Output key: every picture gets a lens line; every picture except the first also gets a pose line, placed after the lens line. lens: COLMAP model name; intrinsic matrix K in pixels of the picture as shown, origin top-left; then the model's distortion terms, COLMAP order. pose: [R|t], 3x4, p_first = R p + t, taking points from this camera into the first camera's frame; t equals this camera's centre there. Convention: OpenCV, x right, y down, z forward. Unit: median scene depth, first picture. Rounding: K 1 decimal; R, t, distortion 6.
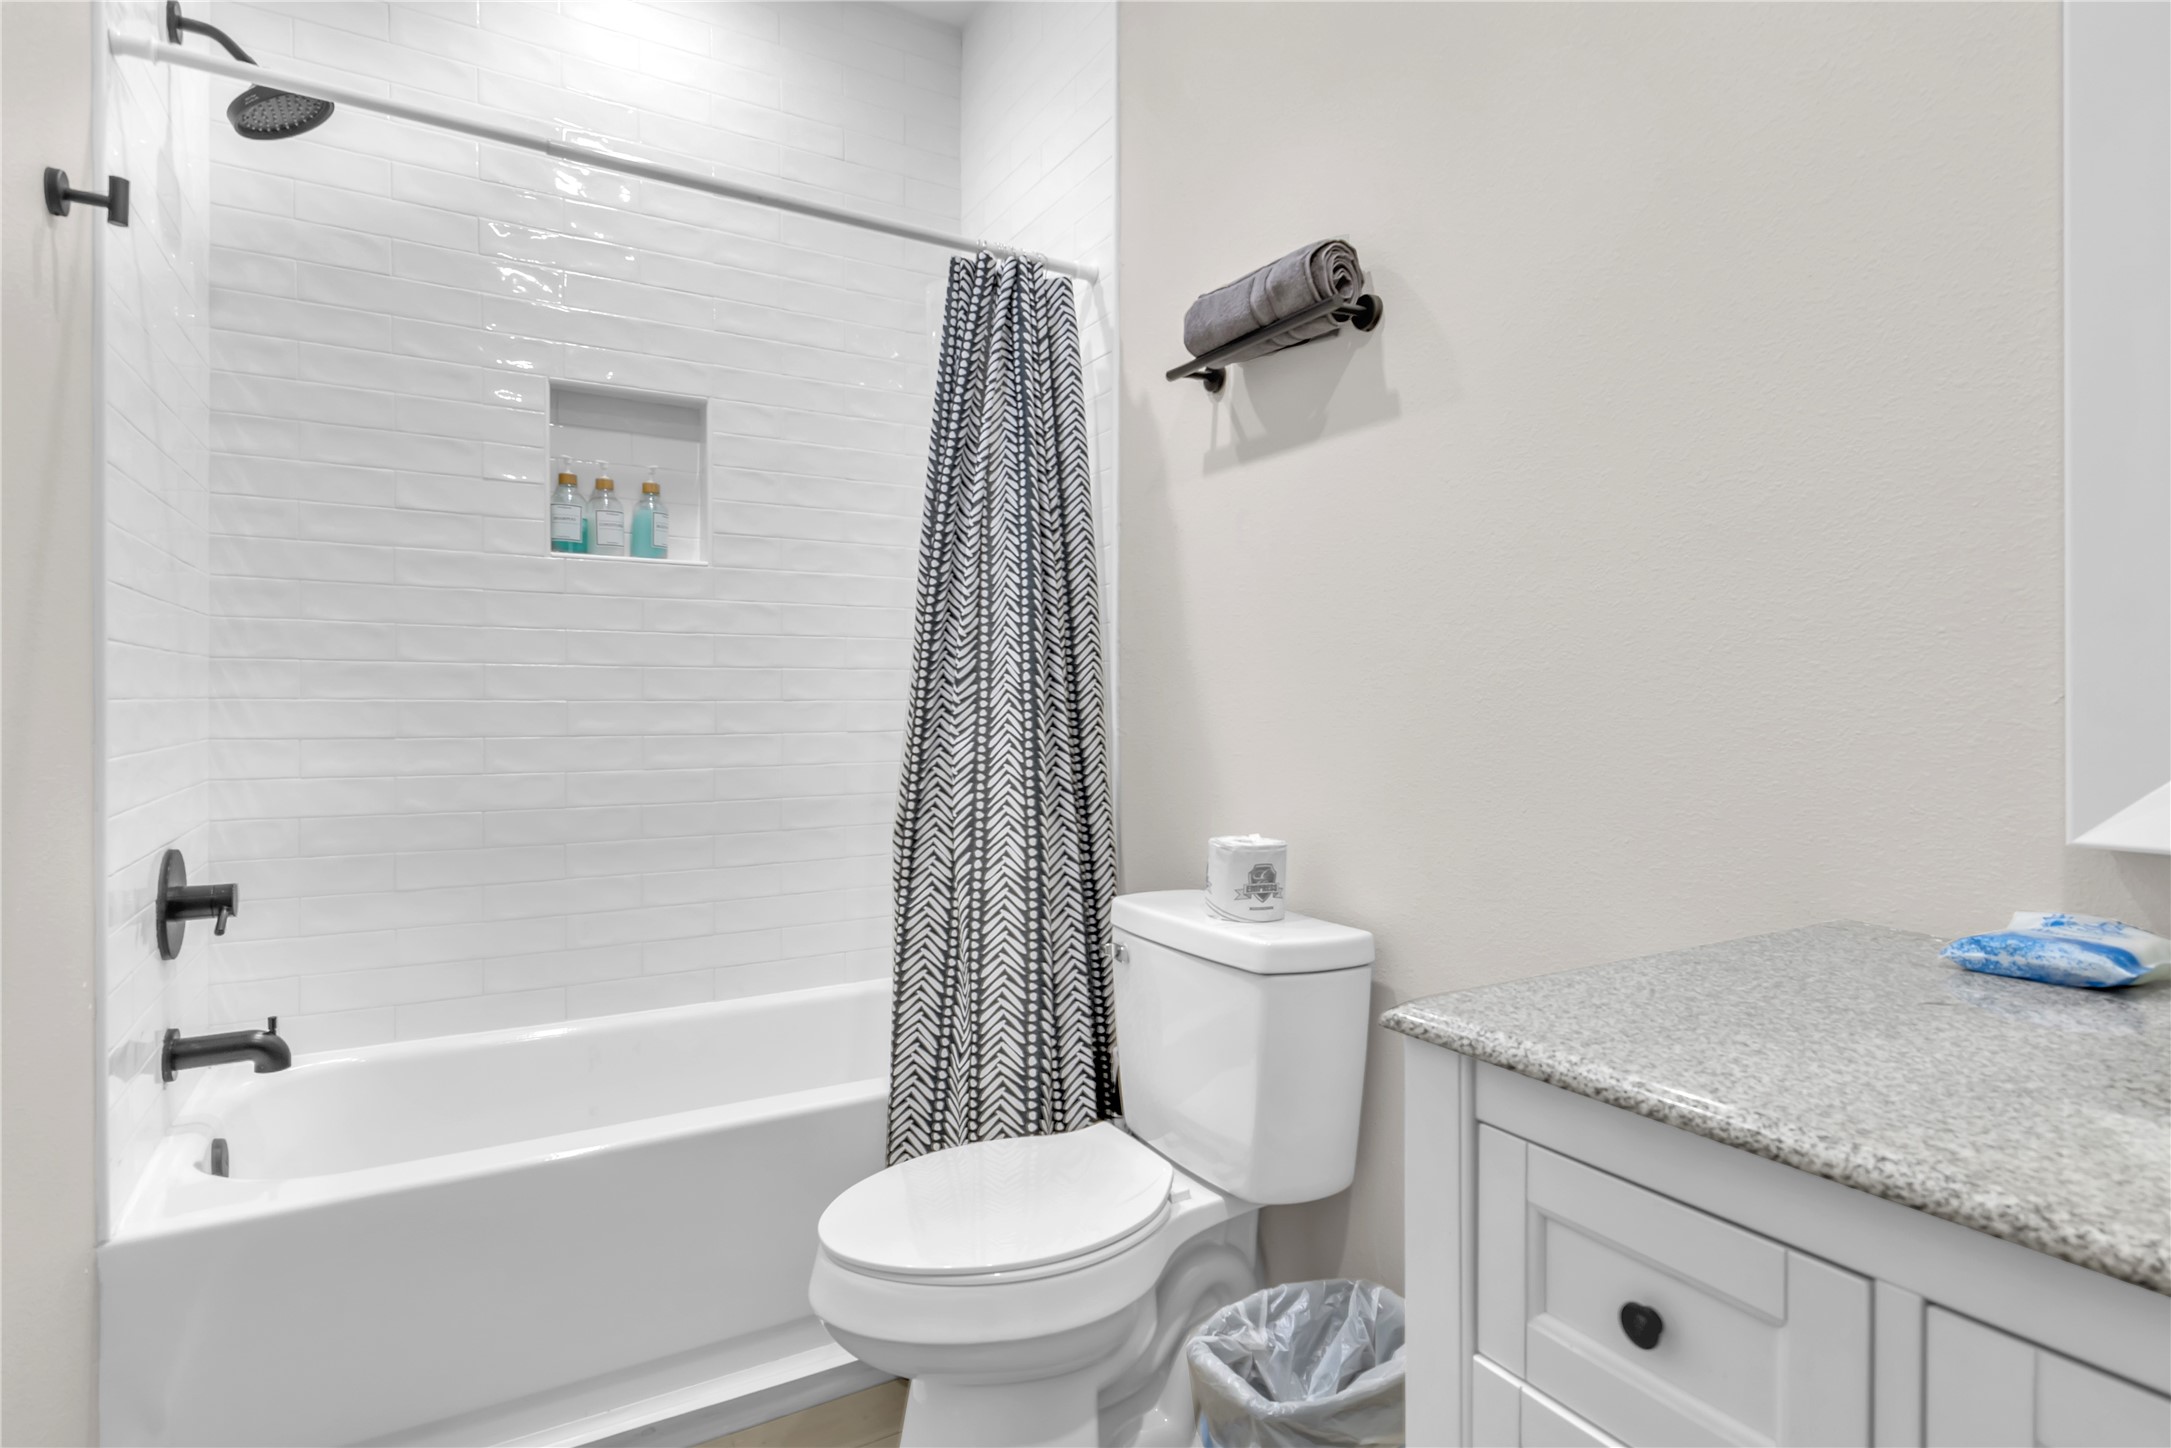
lens RADIAL K [[1121.8, 0, 1086.8], [0, 1121.8, 719.3], [0, 0, 1]] dist [0.008555, -0.000038]
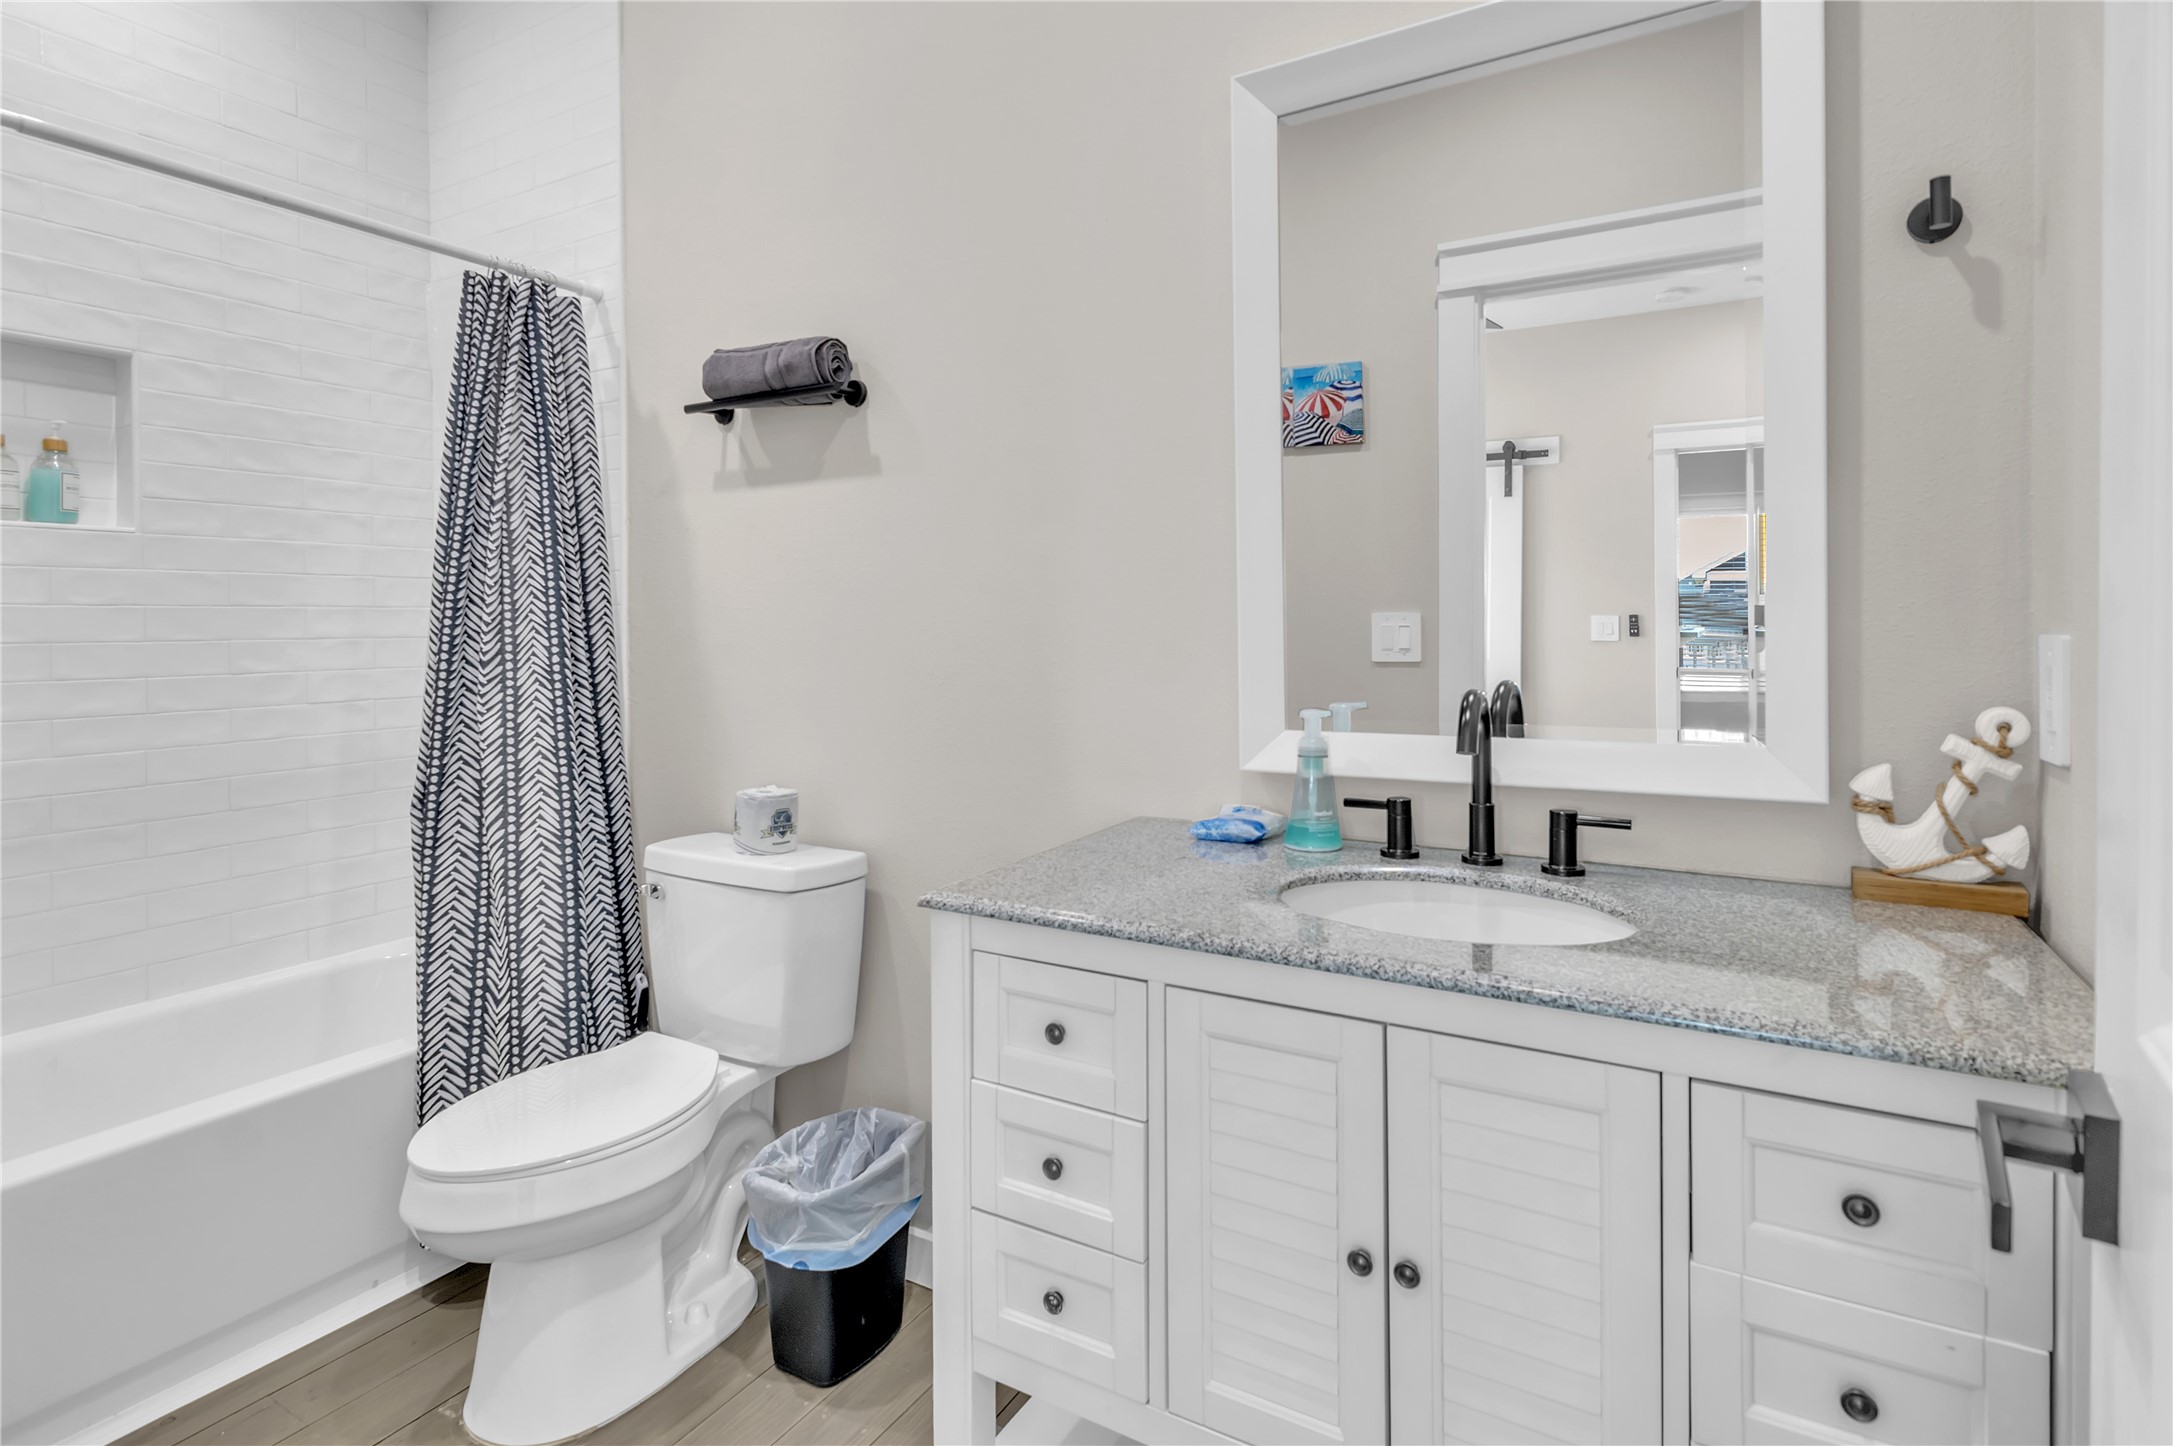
lens RADIAL K [[1122.8, 0, 1083.0], [0, 1122.8, 626.6], [0, 0, 1]] dist [0.008555, -0.000038]
pose [[0.871758, -0.004140, 0.489918, -0.153599], [0.009721, 0.999914, -0.008848, -0.058643], [-0.489839, 0.012476, 0.871723, -0.270142]]
